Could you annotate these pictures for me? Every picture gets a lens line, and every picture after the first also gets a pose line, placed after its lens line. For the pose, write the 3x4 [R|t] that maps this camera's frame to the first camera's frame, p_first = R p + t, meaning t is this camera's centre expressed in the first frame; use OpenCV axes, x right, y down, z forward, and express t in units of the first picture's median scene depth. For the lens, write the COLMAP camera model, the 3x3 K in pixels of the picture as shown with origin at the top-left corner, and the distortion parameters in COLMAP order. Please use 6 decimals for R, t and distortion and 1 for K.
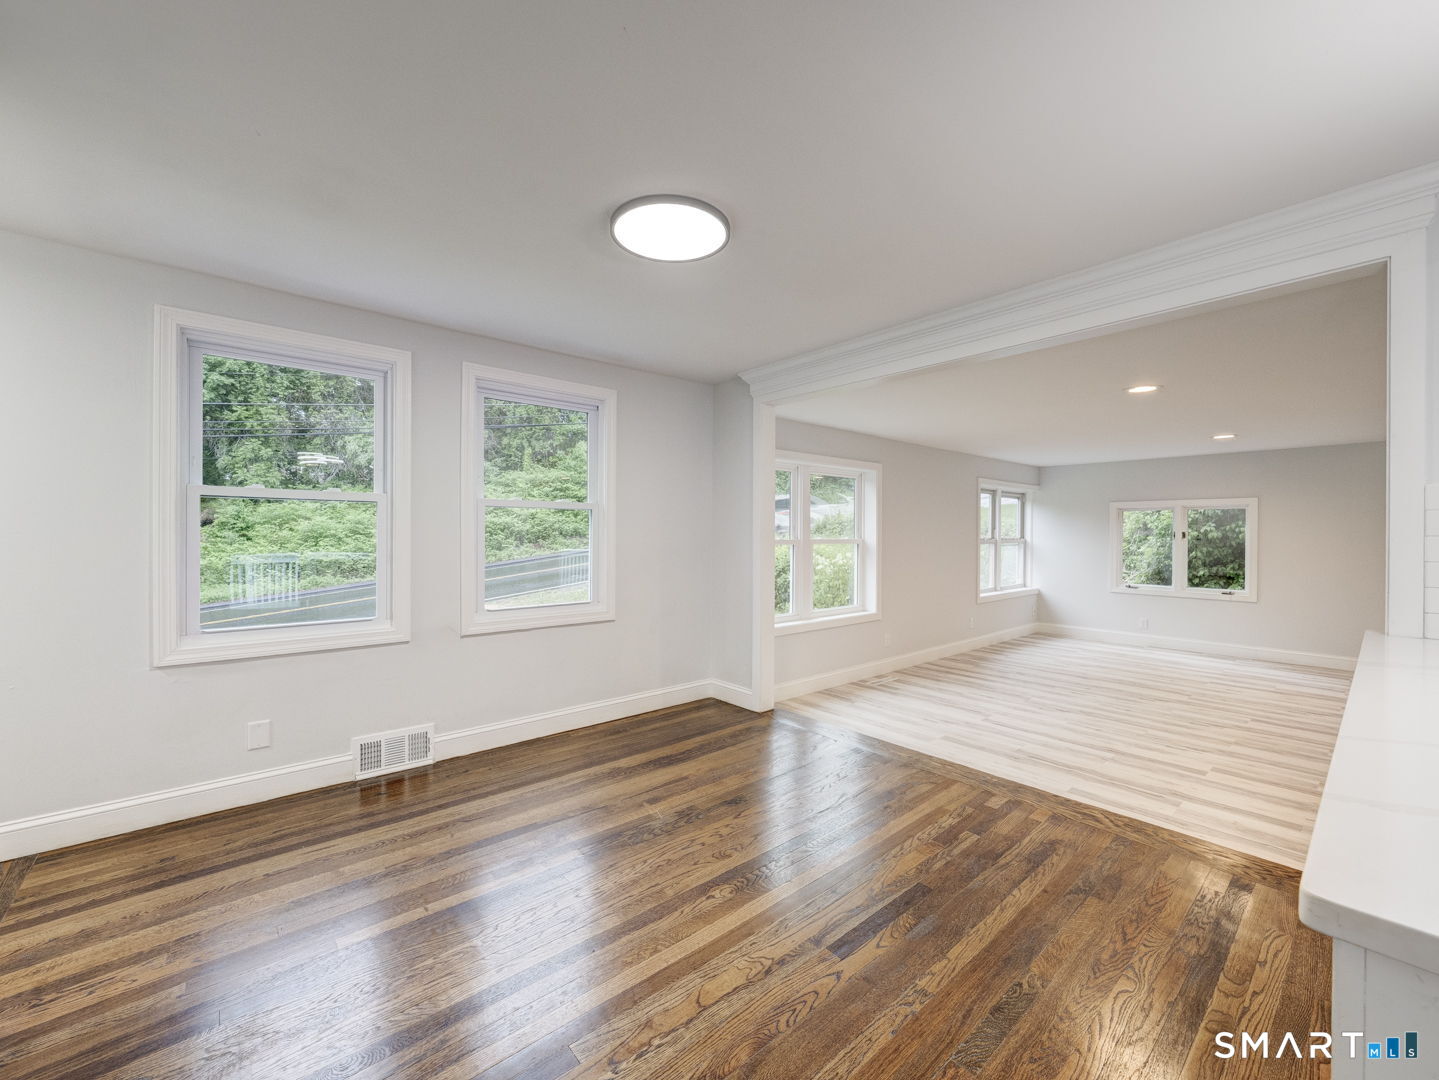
lens RADIAL K [[581.3, 0, 722.1], [0, 581.3, 532.6], [0, 0, 1]] dist [-0.003801, -0.001115]
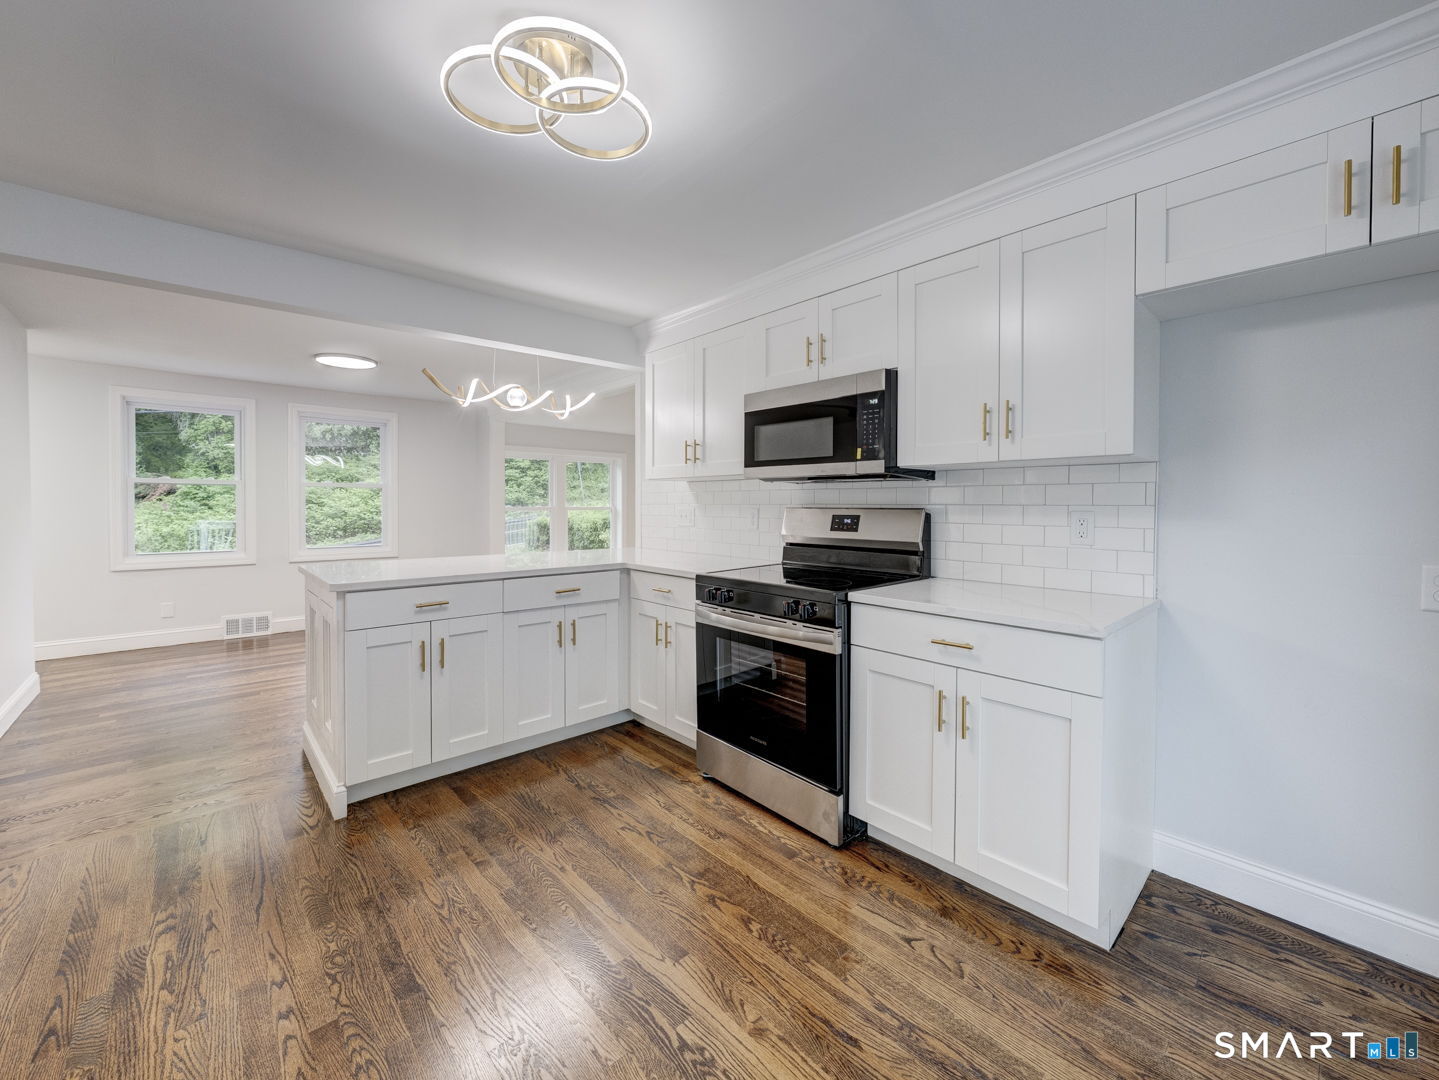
lens RADIAL K [[600.7, 0, 725.9], [0, 600.7, 514.6], [0, 0, 1]] dist [-0.011579, 0.001366]
pose [[0.999864, 0.001375, 0.016405, 0.125557], [-0.001721, 0.999776, 0.021109, -0.001655], [-0.016372, -0.021135, 0.999643, -0.122833]]
